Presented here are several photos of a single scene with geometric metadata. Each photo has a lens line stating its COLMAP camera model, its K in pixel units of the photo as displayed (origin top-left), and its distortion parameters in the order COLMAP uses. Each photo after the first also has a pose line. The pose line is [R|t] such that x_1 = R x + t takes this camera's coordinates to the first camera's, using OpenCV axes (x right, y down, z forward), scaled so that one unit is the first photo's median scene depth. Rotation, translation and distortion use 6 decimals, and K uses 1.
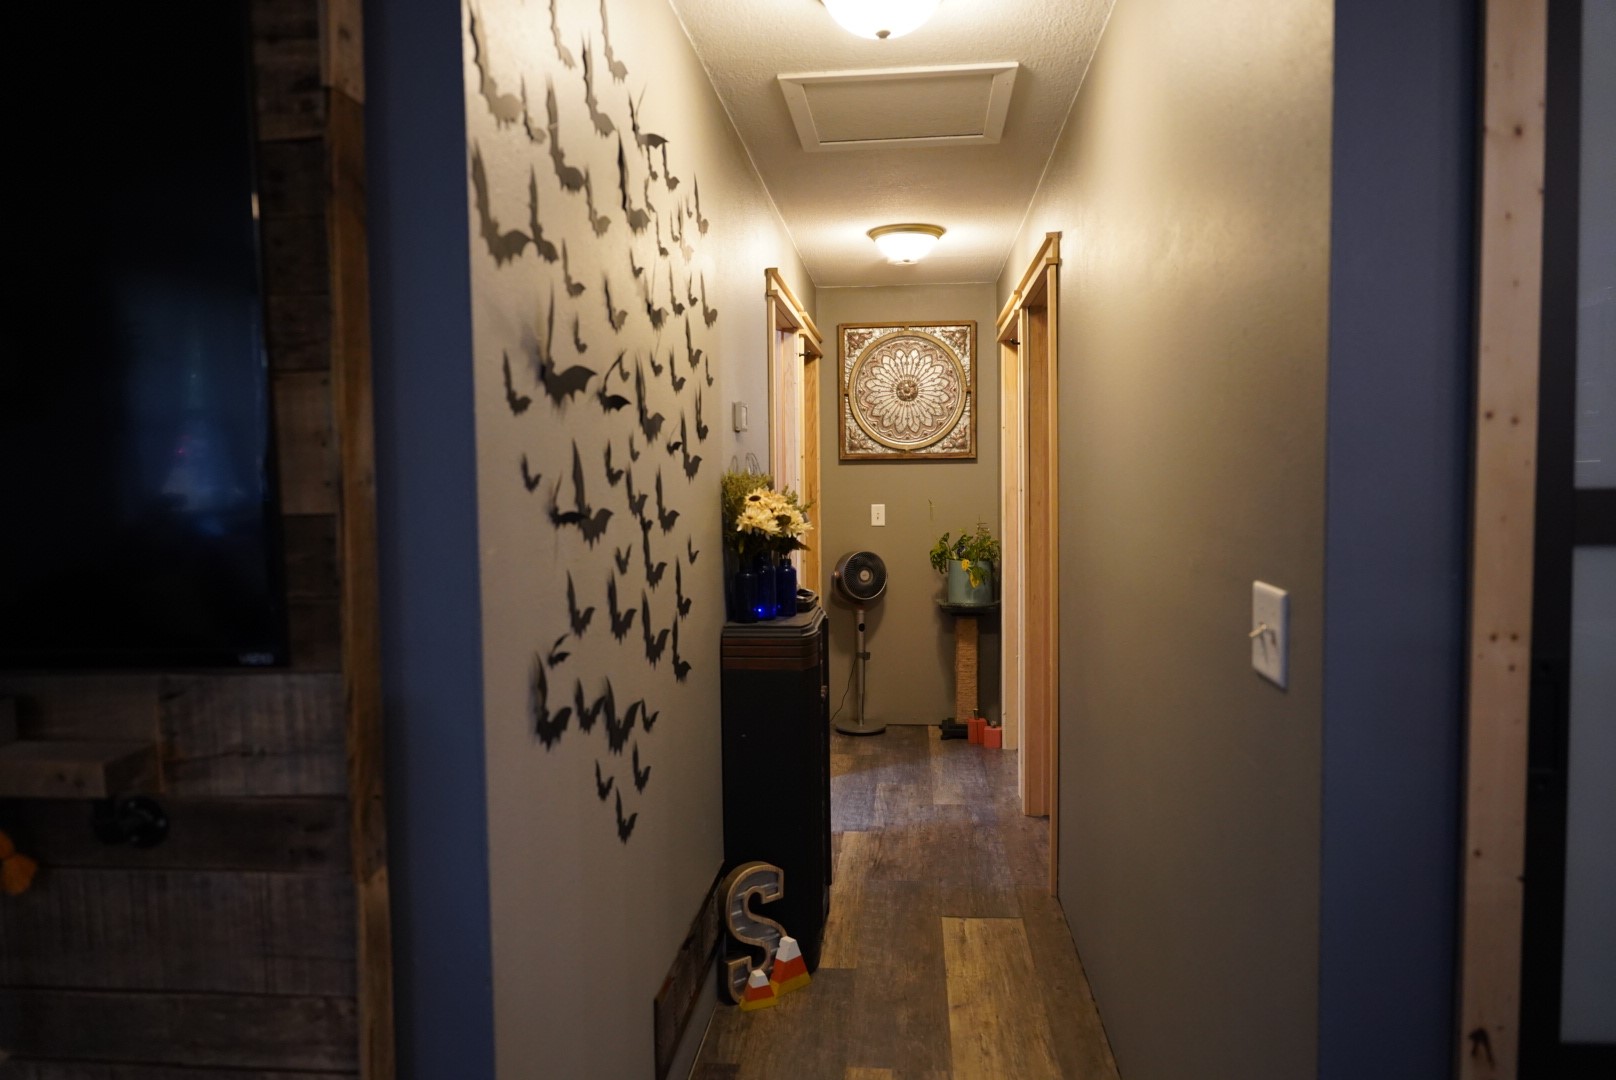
lens RADIAL K [[1109.6, 0, 806.3], [0, 1109.6, 545.6], [0, 0, 1]] dist [-0.010189, 0.008554]
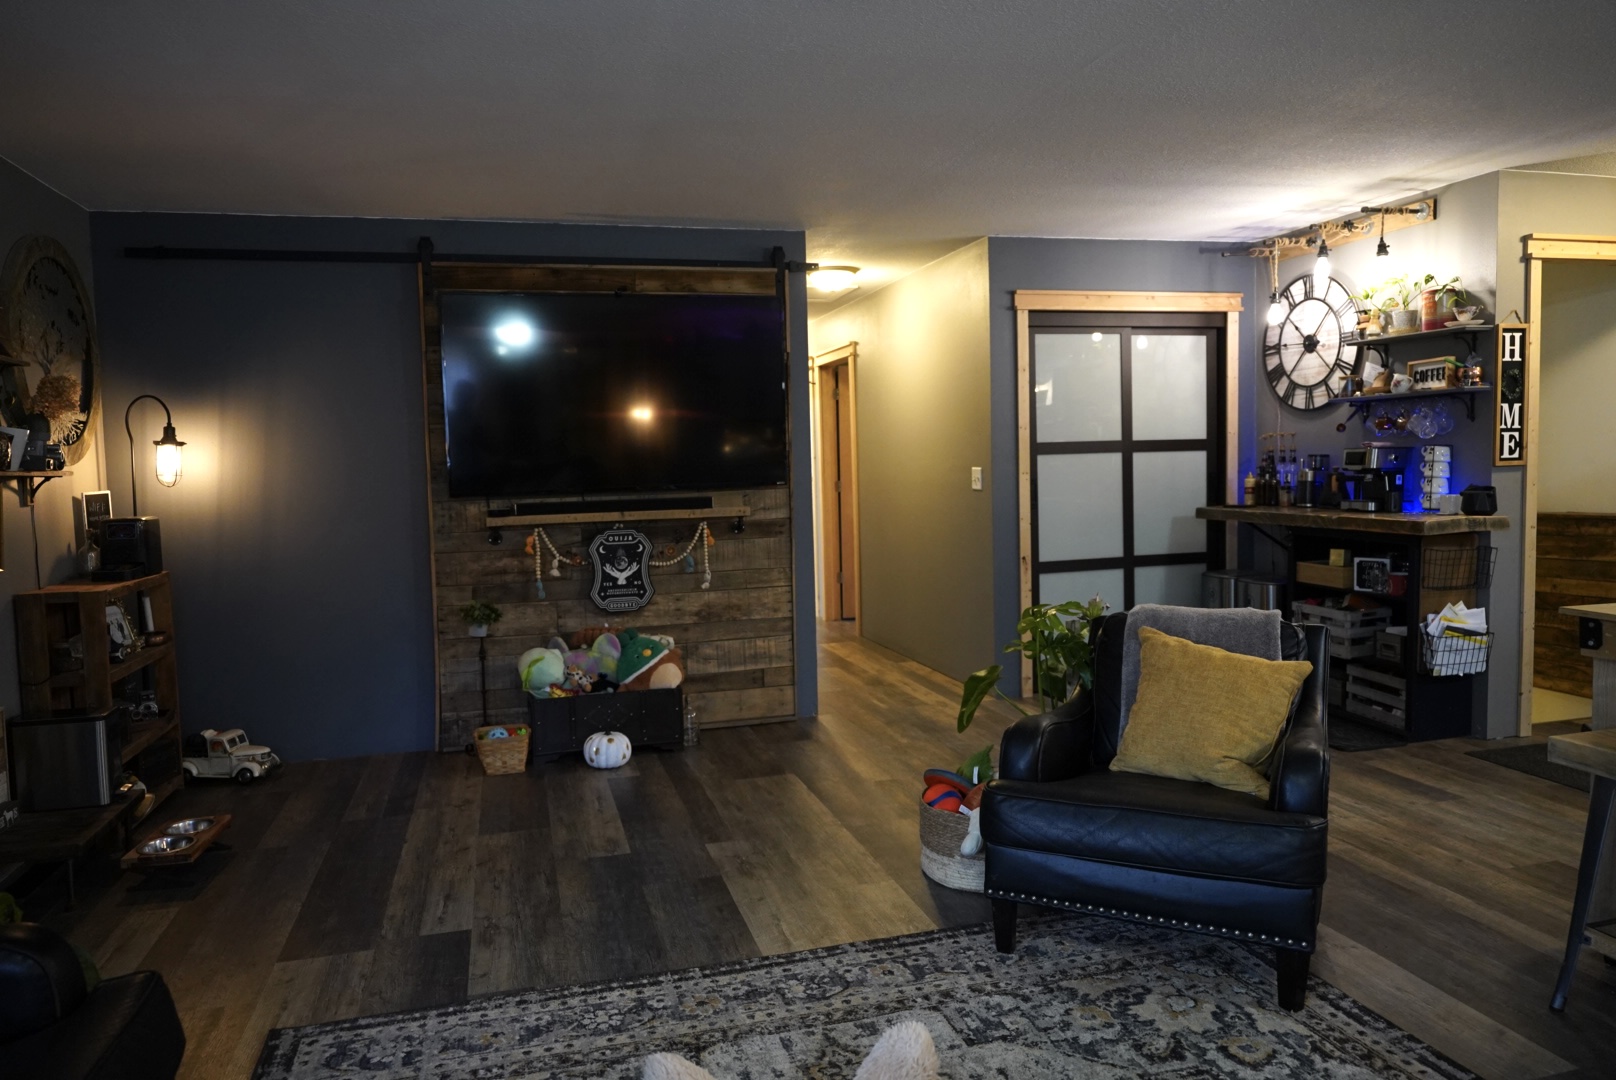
lens RADIAL K [[1109.6, 0, 808.5], [0, 1109.6, 535.5], [0, 0, 1]] dist [-0.010189, 0.008554]
pose [[0.932965, -0.034481, 0.358311, -1.817389], [0.033389, 0.999400, 0.009236, 0.251276], [-0.358414, 0.003347, 0.933557, -2.892071]]
